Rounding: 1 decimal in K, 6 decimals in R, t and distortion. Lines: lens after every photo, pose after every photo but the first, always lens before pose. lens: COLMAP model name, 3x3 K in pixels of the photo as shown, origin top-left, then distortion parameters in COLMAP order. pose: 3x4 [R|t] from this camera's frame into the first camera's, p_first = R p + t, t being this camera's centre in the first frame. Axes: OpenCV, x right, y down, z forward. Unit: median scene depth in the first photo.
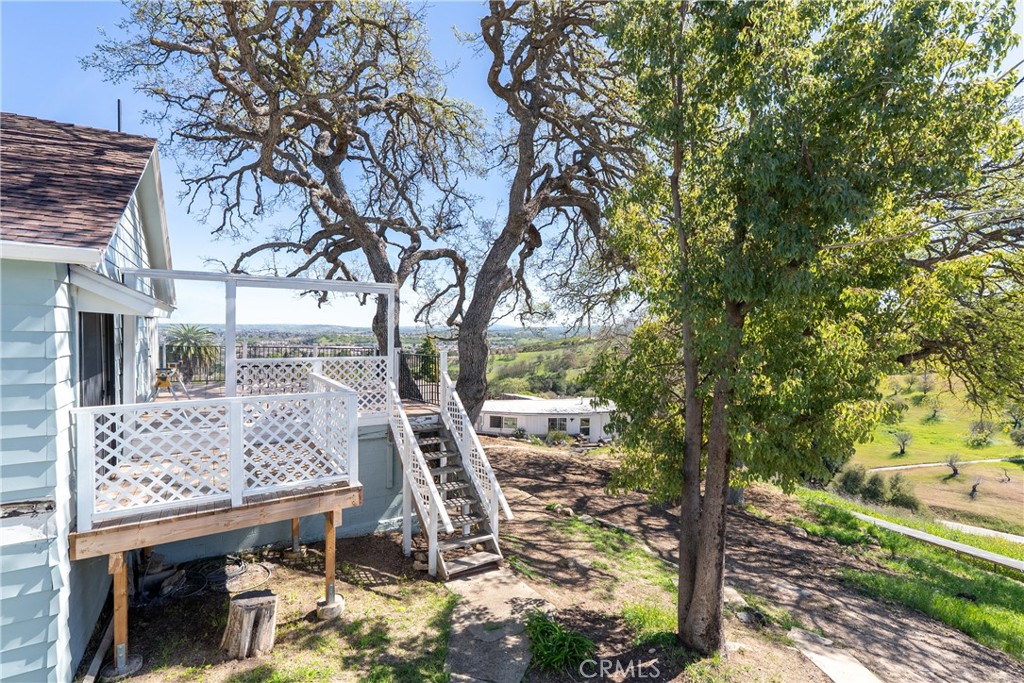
lens RADIAL K [[460.7, 0, 510.2], [0, 460.7, 341.1], [0, 0, 1]] dist [0.001531, -0.000806]
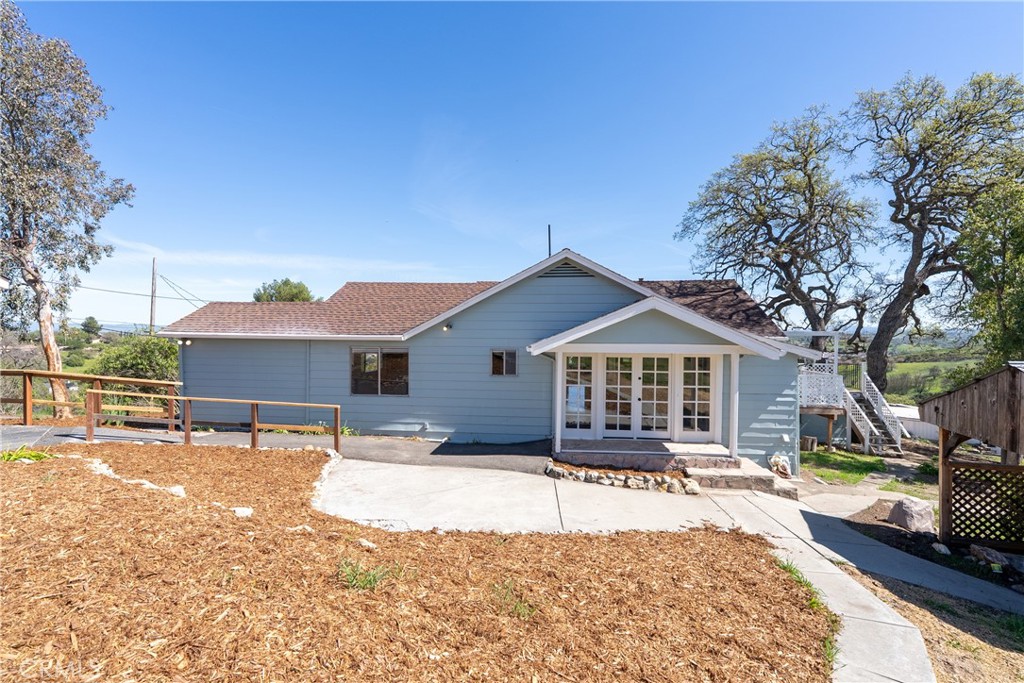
lens RADIAL K [[460.7, 0, 517.1], [0, 460.7, 344.6], [0, 0, 1]] dist [0.001531, -0.000806]
pose [[0.783084, 0.003035, -0.621908, -0.052895], [-0.005573, 0.999982, -0.002137, -0.030500], [0.621891, 0.005139, 0.783087, -1.070339]]
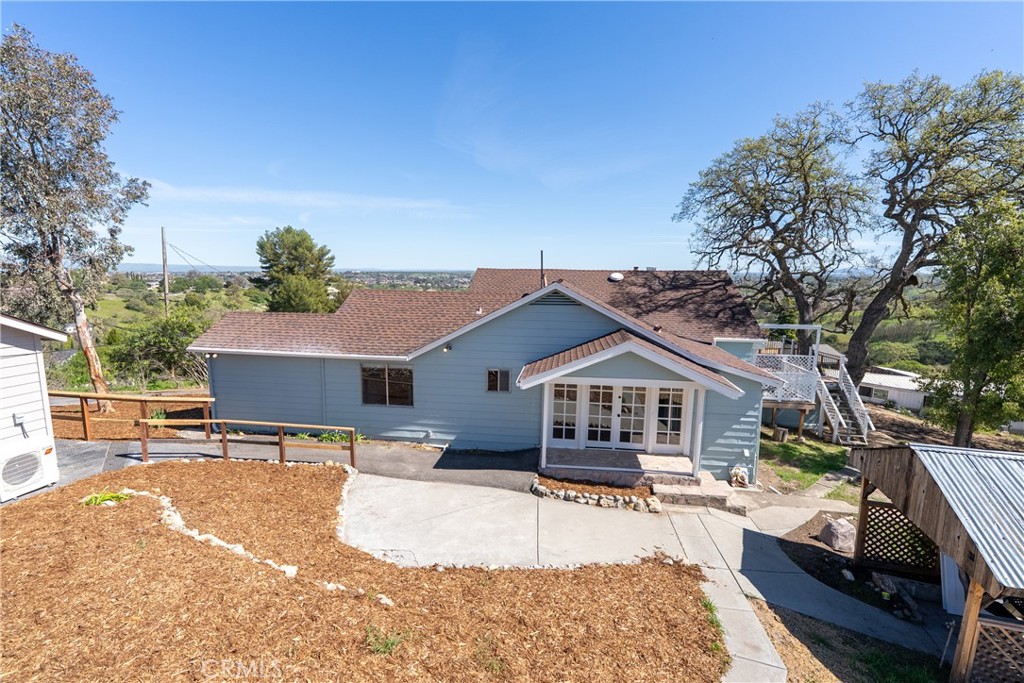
lens RADIAL K [[460.7, 0, 514.9], [0, 460.7, 344.8], [0, 0, 1]] dist [0.001531, -0.000806]
pose [[0.773575, 0.091664, -0.627040, 0.010862], [-0.015460, 0.991918, 0.125932, -0.187483], [0.633516, -0.087724, 0.768741, -1.118028]]
